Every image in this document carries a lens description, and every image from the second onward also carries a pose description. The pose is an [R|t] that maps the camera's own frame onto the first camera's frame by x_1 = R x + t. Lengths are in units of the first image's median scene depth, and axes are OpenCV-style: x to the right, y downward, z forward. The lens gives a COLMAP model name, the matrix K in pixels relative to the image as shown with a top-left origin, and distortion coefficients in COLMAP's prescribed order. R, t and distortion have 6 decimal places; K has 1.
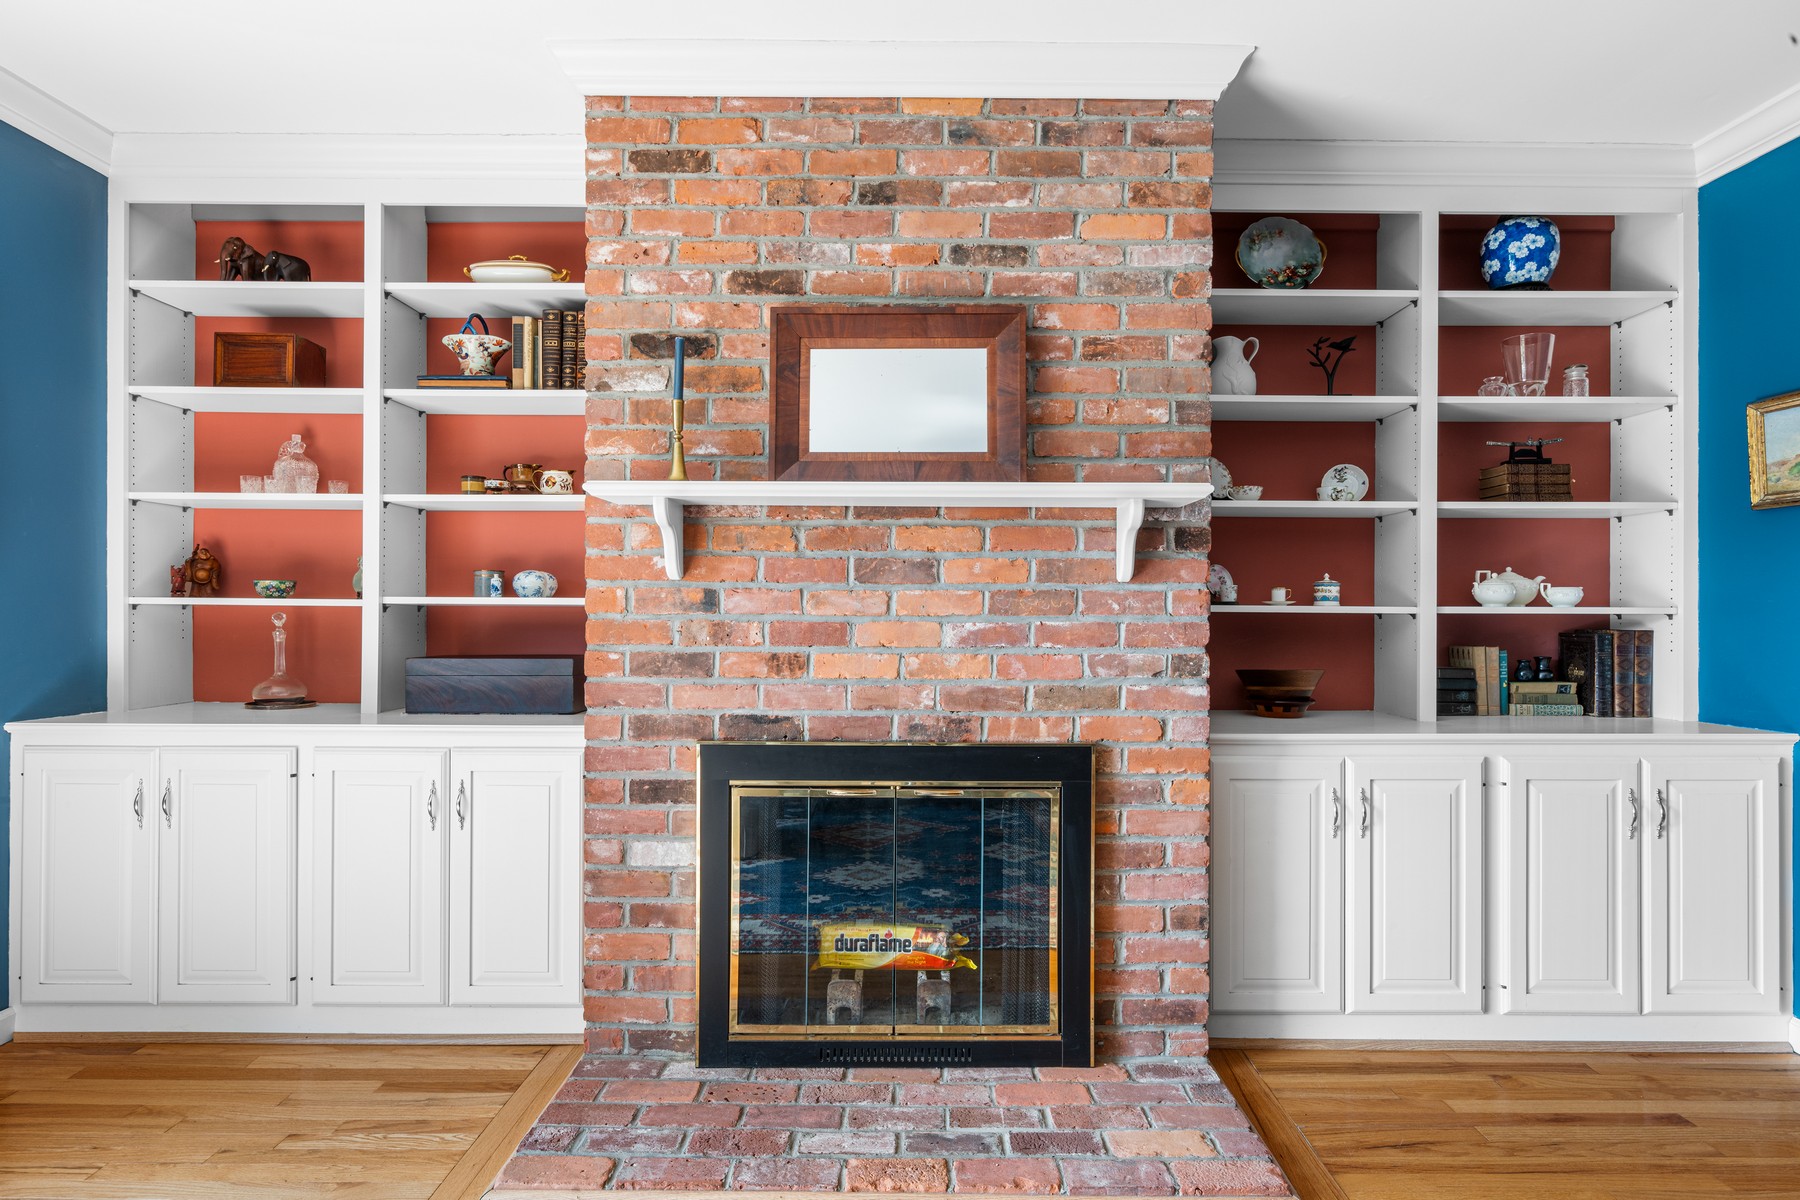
lens RADIAL K [[988.4, 0, 908.7], [0, 988.4, 613.1], [0, 0, 1]] dist [-0.001967, -0.003416]
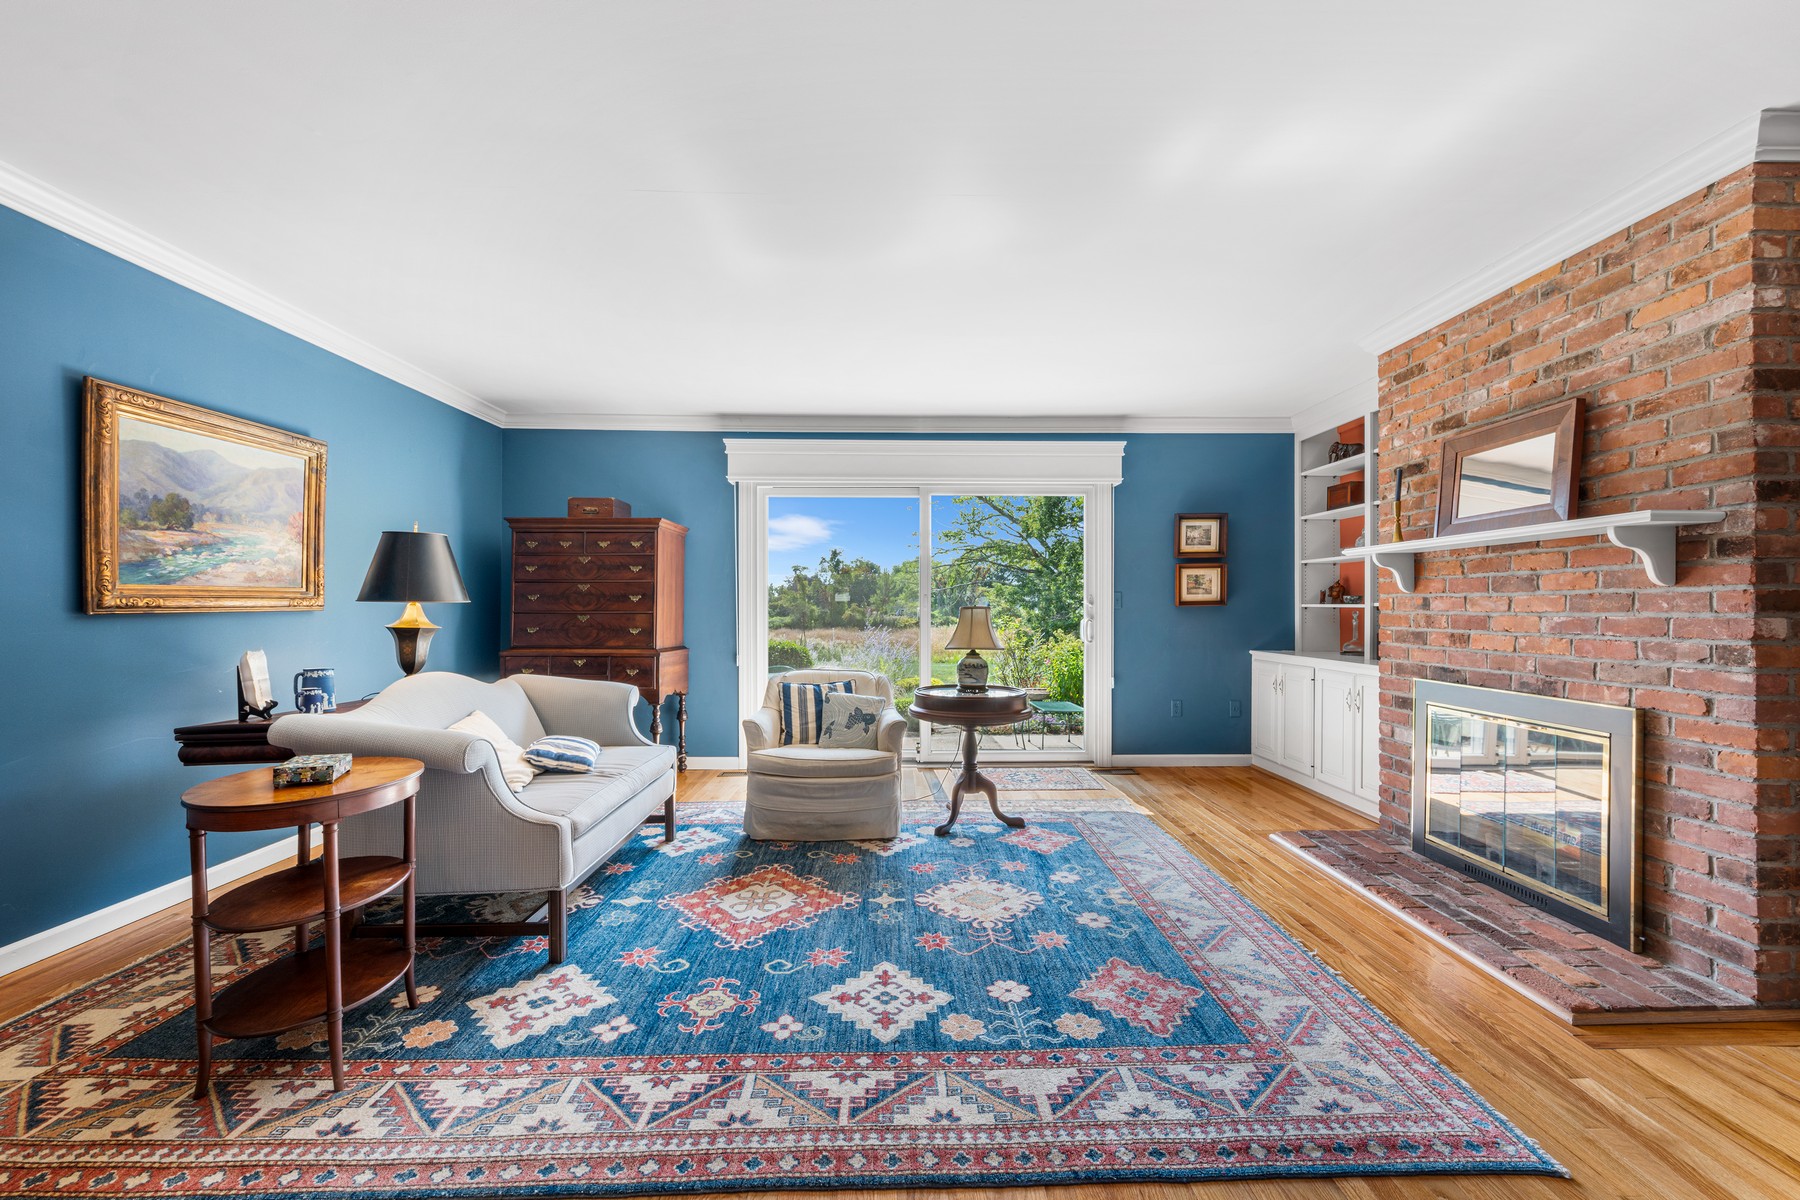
lens RADIAL K [[706.2, 0, 903.2], [0, 706.2, 600.7], [0, 0, 1]] dist [-0.001813, 0.000515]
pose [[0.011760, -0.013190, -0.999844, 1.105973], [-0.005101, 0.999899, -0.013251, 0.004615], [0.999918, 0.005257, 0.011691, 0.006687]]
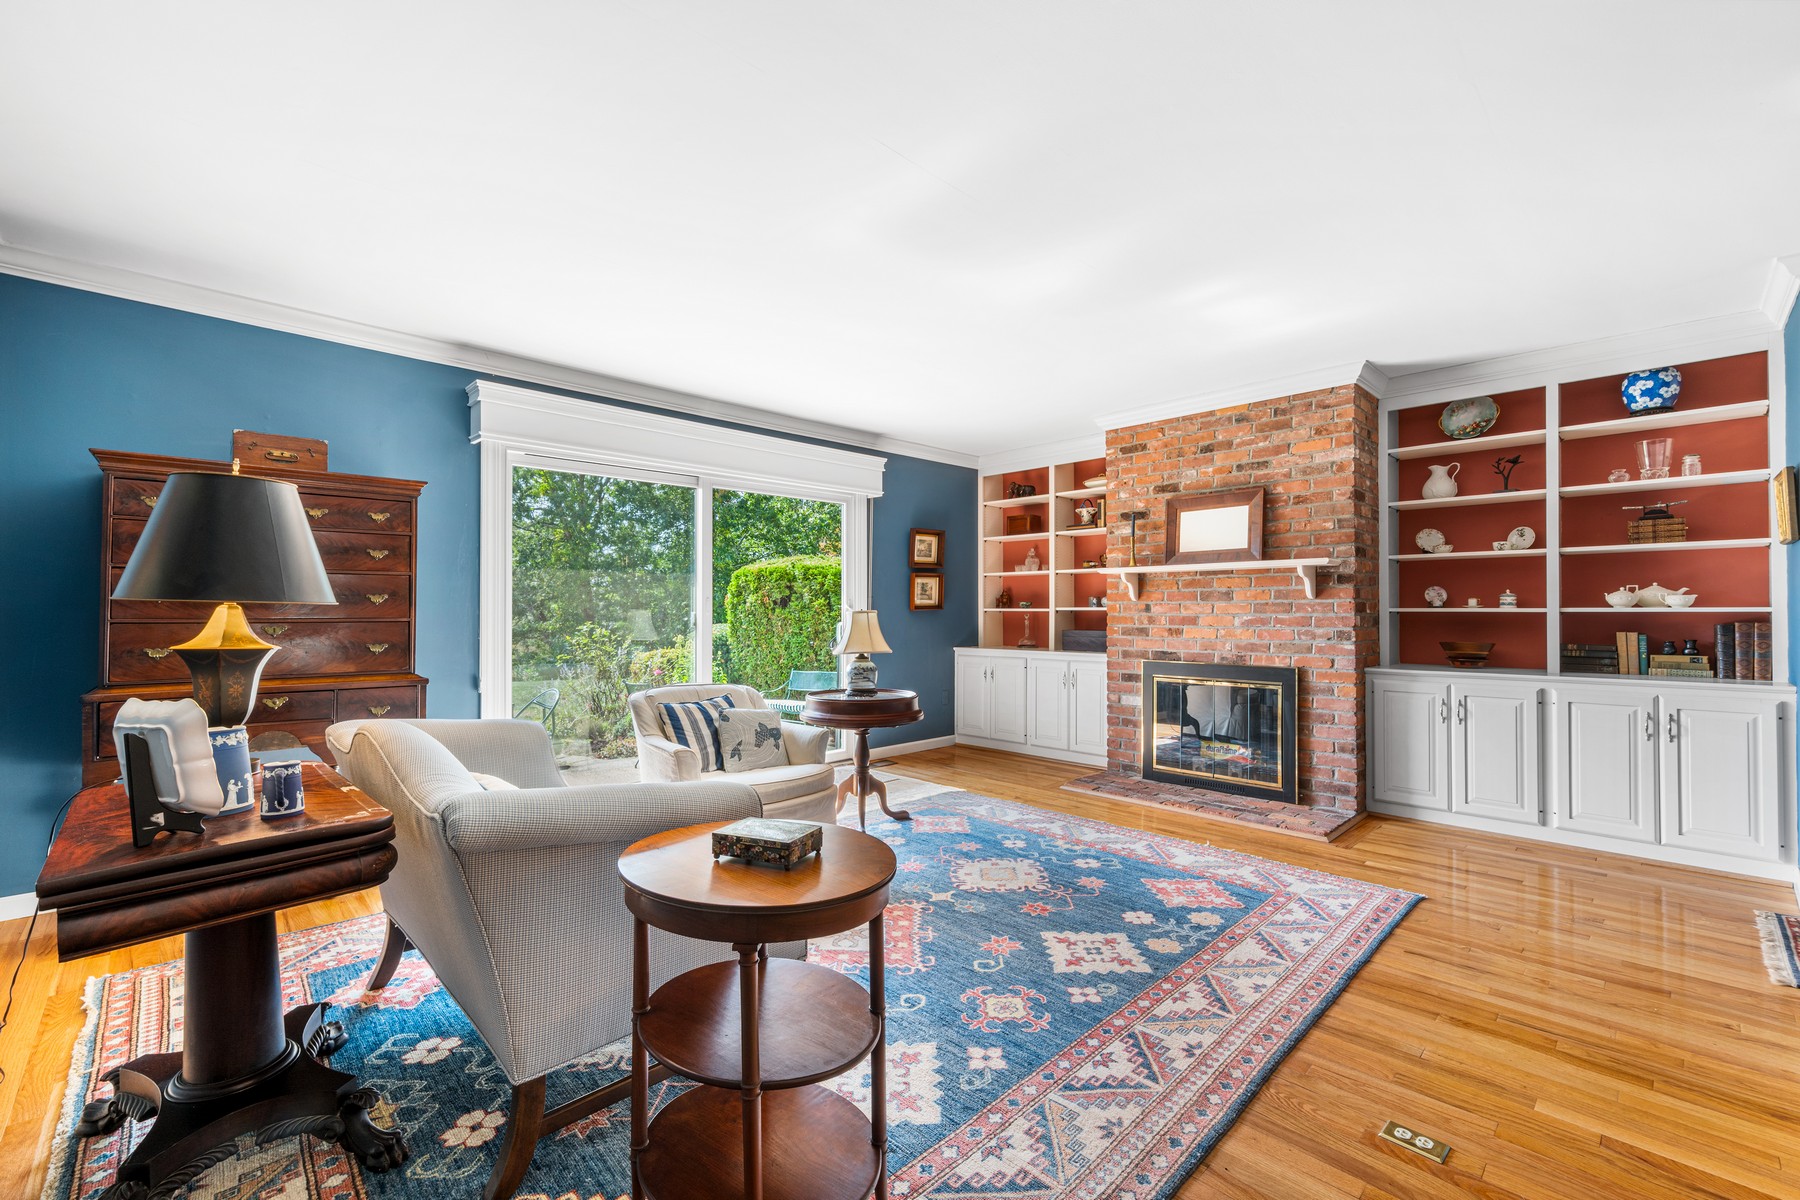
lens RADIAL K [[760.4, 0, 902.8], [0, 760.4, 601.5], [0, 0, 1]] dist [0.001090, 0.000032]
pose [[0.694489, -0.014269, -0.719362, 0.830725], [0.000786, 0.999818, -0.019072, 0.008151], [0.719503, 0.012680, 0.694373, -0.928408]]
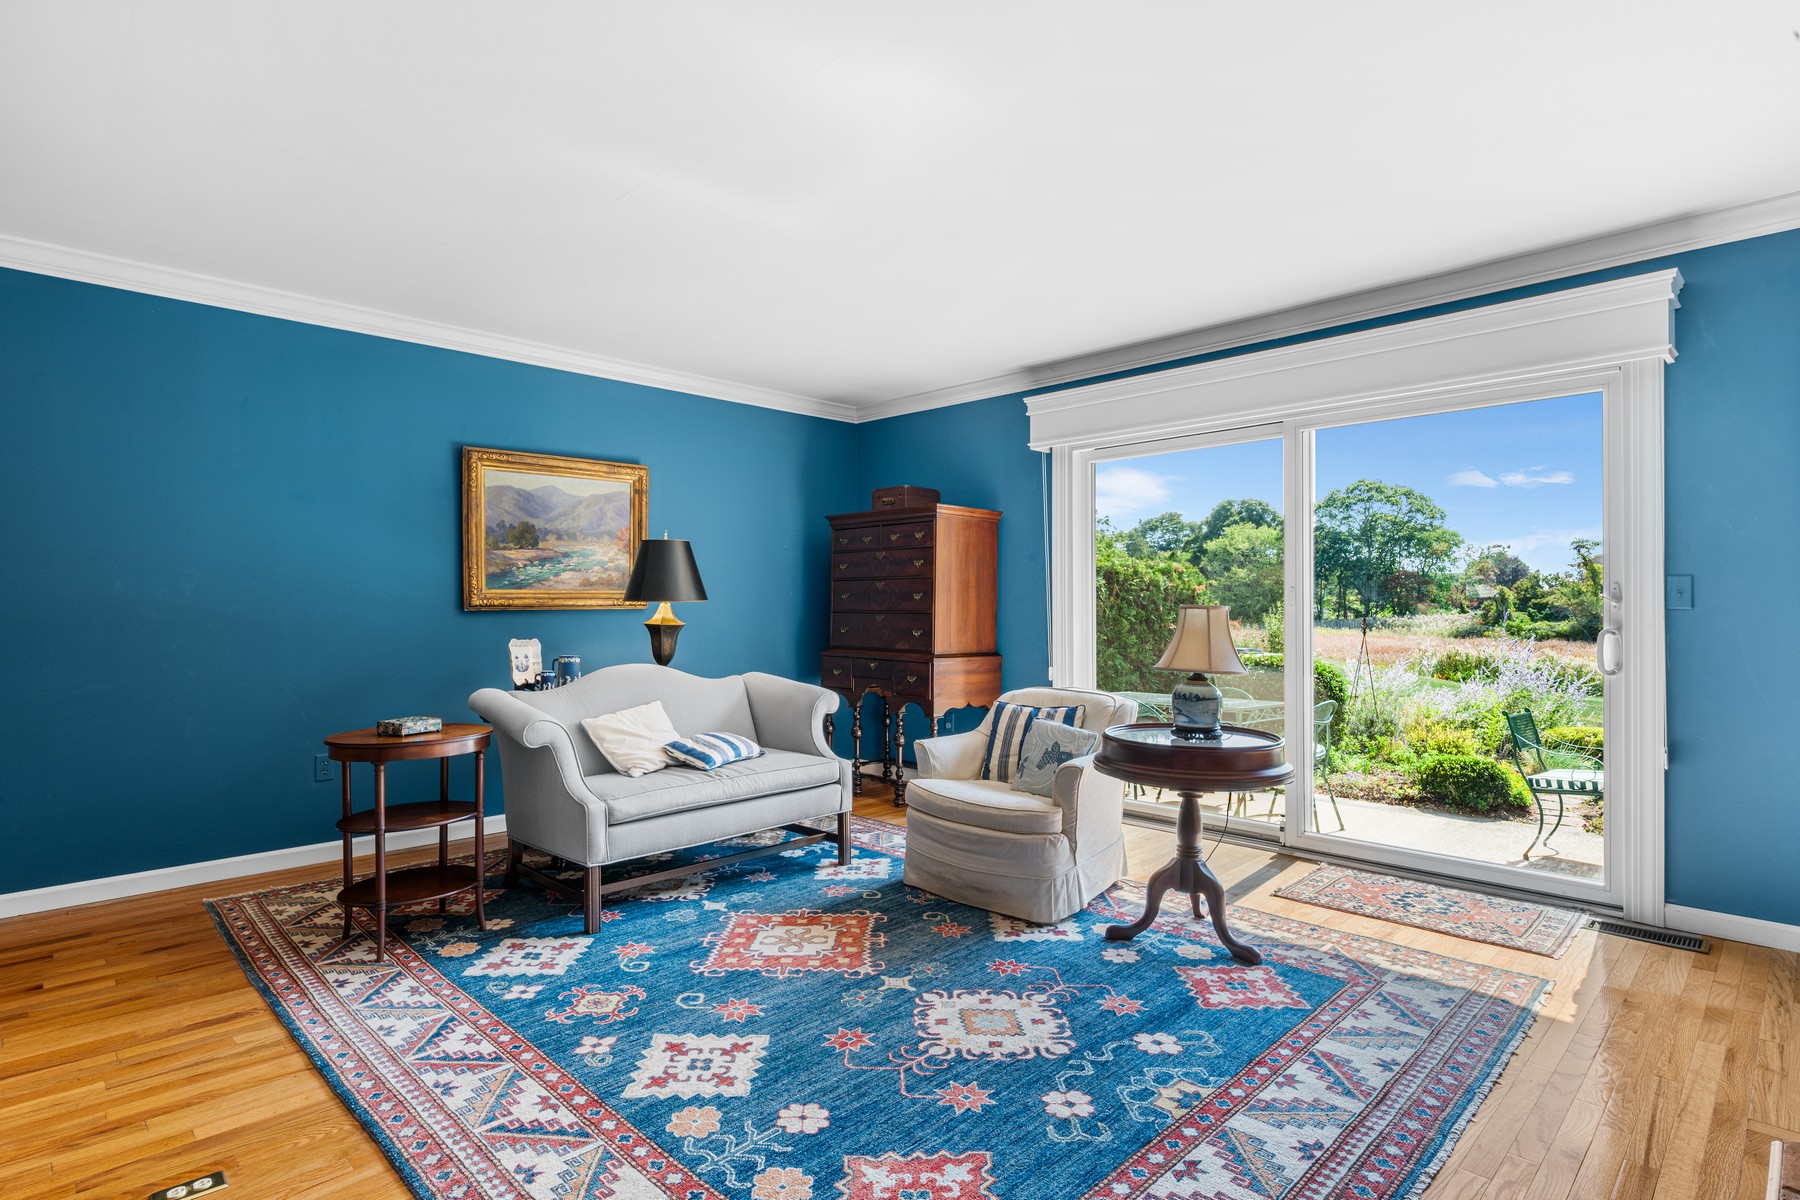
lens RADIAL K [[911.0, 0, 905.2], [0, 911.0, 598.2], [0, 0, 1]] dist [0.000201, -0.001805]
pose [[-0.712671, -0.010811, -0.701415, 0.760287], [-0.006756, 0.999941, -0.008548, 0.000521], [0.701466, -0.001354, -0.712702, 0.811275]]
